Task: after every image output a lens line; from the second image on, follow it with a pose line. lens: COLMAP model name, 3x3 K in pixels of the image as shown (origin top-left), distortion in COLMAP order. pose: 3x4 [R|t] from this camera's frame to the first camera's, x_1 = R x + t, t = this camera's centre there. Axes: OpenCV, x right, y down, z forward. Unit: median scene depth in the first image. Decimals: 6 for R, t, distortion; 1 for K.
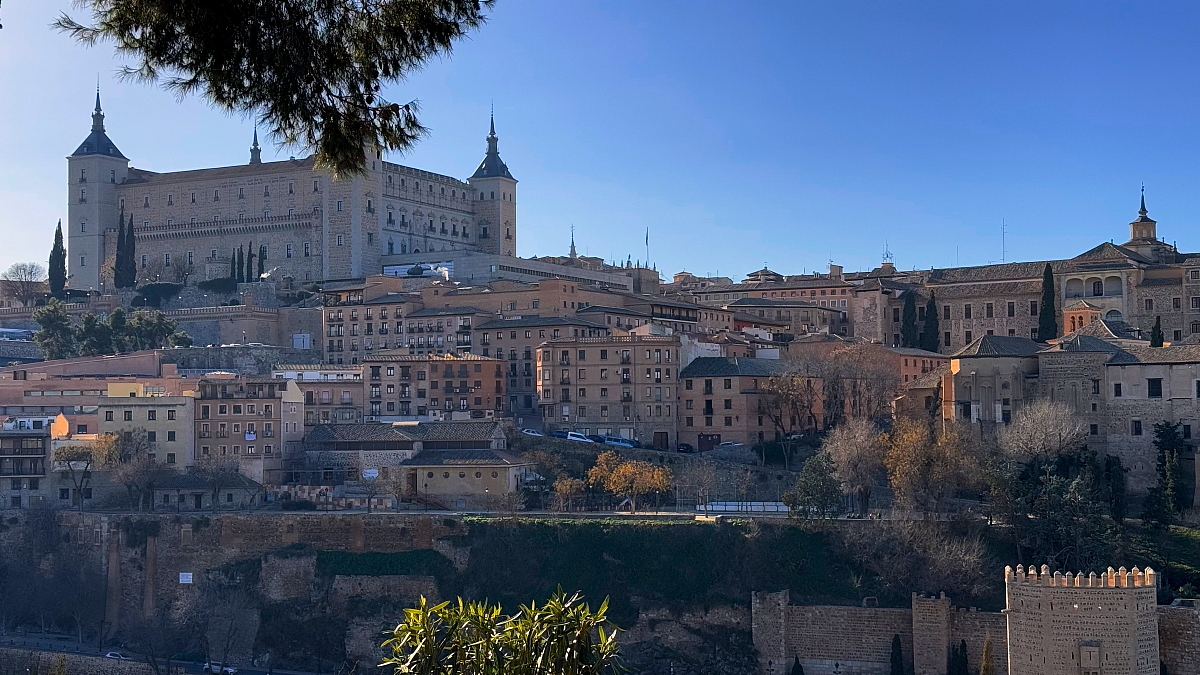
lens RADIAL K [[1688.4, 0, 584.2], [0, 1688.4, 335.8], [0, 0, 1]] dist [0.118224, 0.000000]
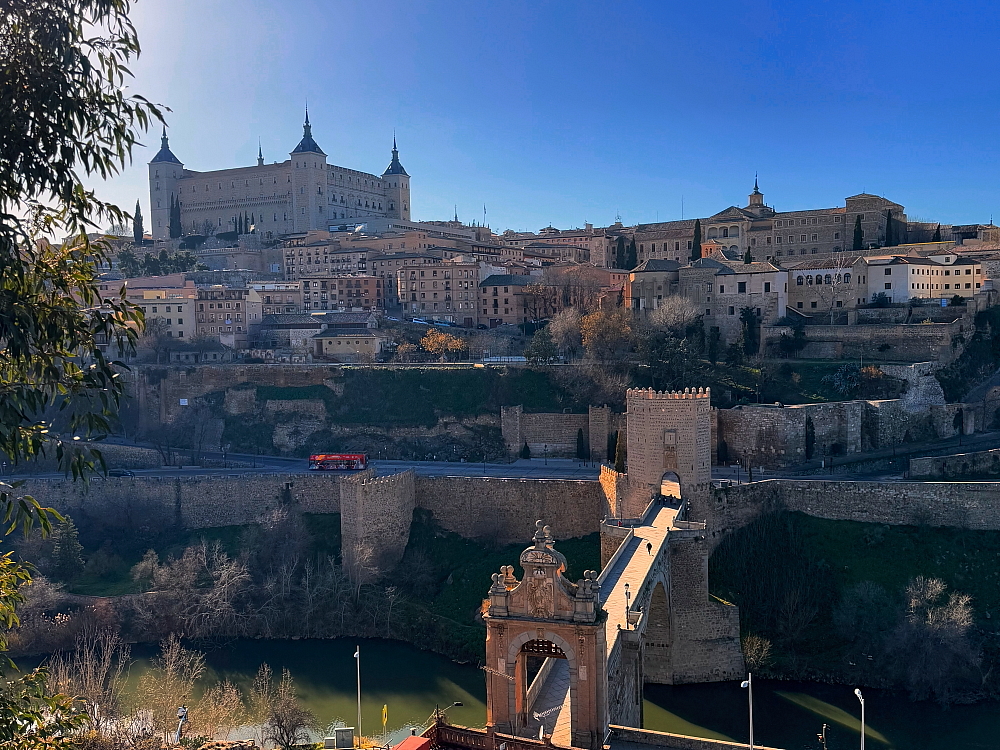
lens RADIAL K [[922.1, 0, 501.6], [0, 922.1, 387.1], [0, 0, 1]] dist [0.095459, 0.000000]
pose [[0.999814, -0.011434, 0.015531, 0.064428], [0.009418, 0.992217, 0.124167, 0.010056], [-0.016830, -0.123997, 0.992140, 0.043843]]
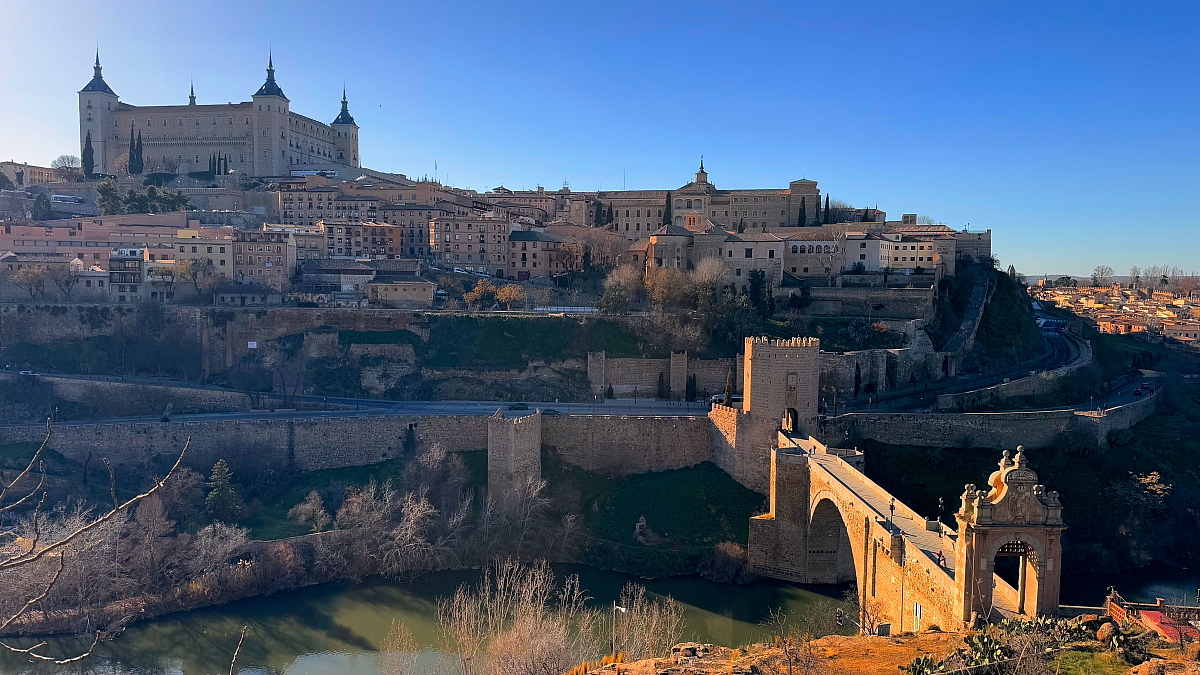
lens RADIAL K [[850.7, 0, 590.4], [0, 850.7, 332.8], [0, 0, 1]] dist [0.110515, -0.131559]
pose [[0.951519, 0.002719, 0.307578, -0.150676], [-0.040824, 0.992231, 0.117521, 0.011396], [-0.304869, -0.124380, 0.944237, 0.061674]]
